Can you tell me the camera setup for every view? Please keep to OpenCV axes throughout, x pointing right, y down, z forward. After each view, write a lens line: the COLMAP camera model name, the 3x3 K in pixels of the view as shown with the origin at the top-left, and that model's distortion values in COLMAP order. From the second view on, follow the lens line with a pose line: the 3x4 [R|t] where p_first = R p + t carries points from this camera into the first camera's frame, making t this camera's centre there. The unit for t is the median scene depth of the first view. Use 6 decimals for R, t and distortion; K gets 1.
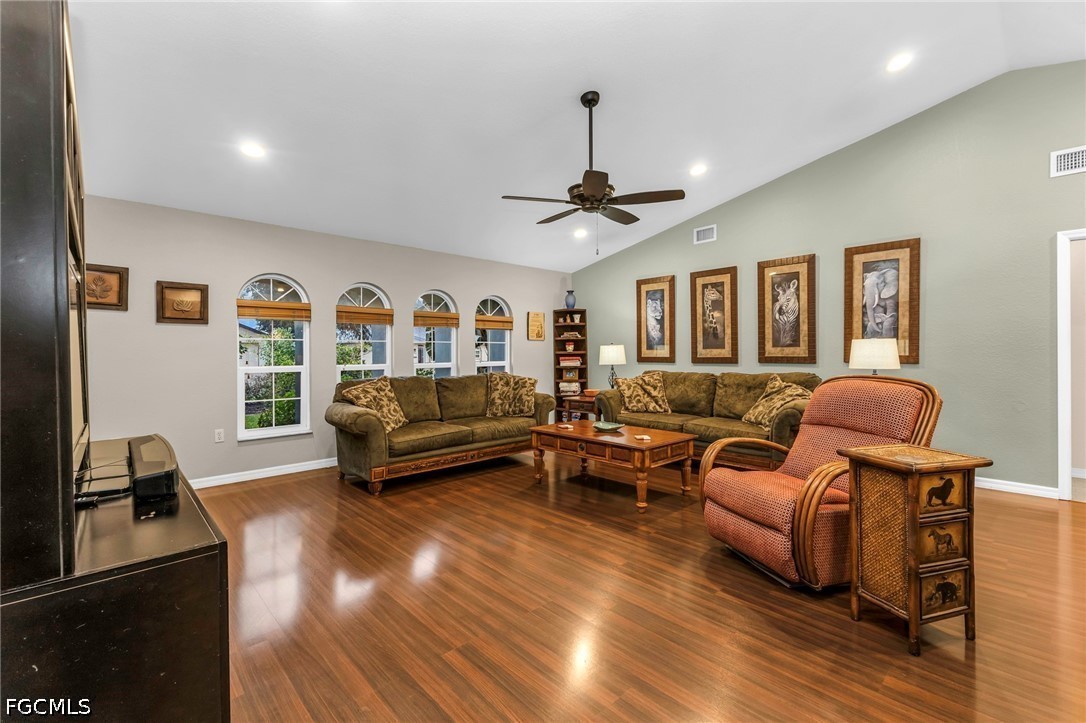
lens RADIAL K [[475.7, 0, 546.1], [0, 475.7, 342.2], [0, 0, 1]] dist [0.015212, -0.002686]
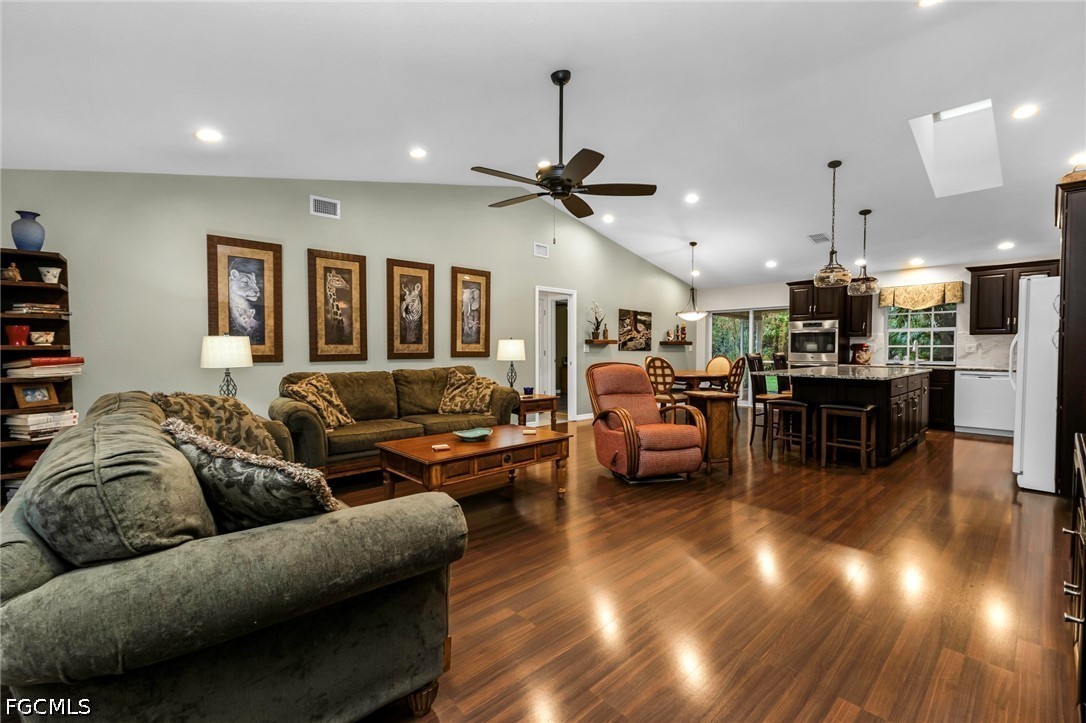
lens RADIAL K [[475.7, 0, 542.0], [0, 475.7, 354.3], [0, 0, 1]] dist [0.015212, -0.002686]
pose [[0.002423, -0.005506, 0.999982, -0.624437], [-0.021327, 0.999757, 0.005556, 0.023096], [-0.999770, -0.021340, 0.002305, 0.755871]]
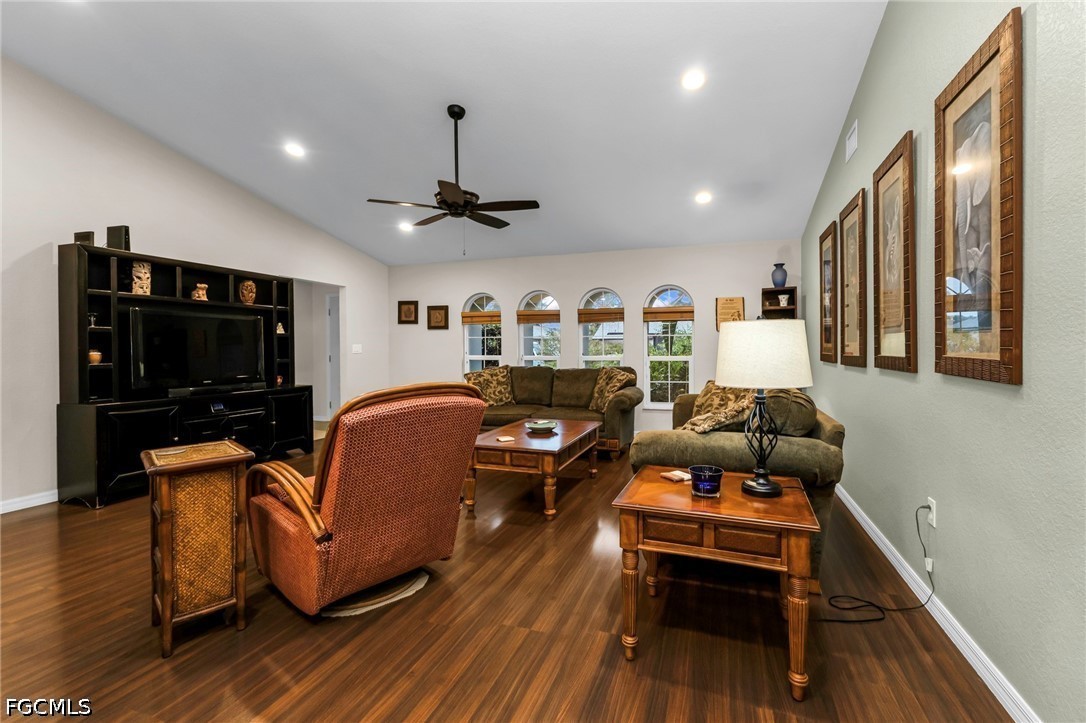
lens RADIAL K [[475.7, 0, 558.0], [0, 475.7, 350.1], [0, 0, 1]] dist [0.015212, -0.002686]
pose [[0.472952, 0.009599, -0.881036, 0.828841], [0.020757, 0.999542, 0.022033, 0.005374], [0.880844, -0.028708, 0.472536, 0.500116]]
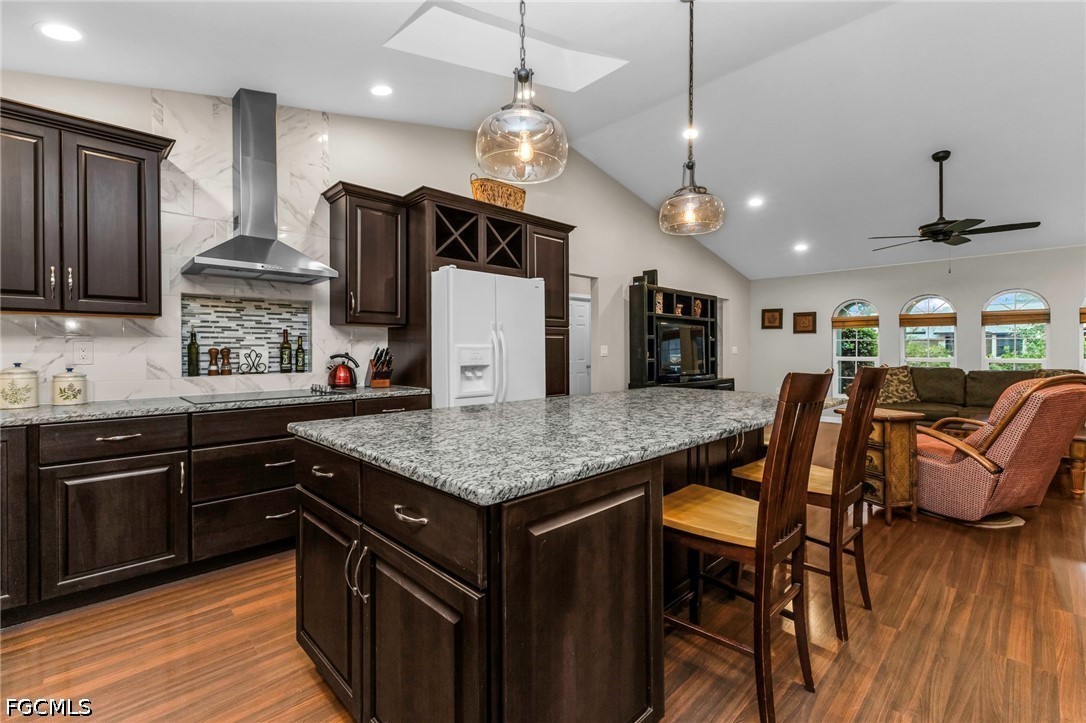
lens RADIAL K [[469.5, 0, 541.0], [0, 469.5, 352.4], [0, 0, 1]] dist [0.005696, -0.000159]
pose [[0.012061, 0.012463, -0.999850, 0.991245], [0.021779, 0.999682, 0.012724, -0.008449], [0.999690, -0.021929, 0.011786, -0.078565]]
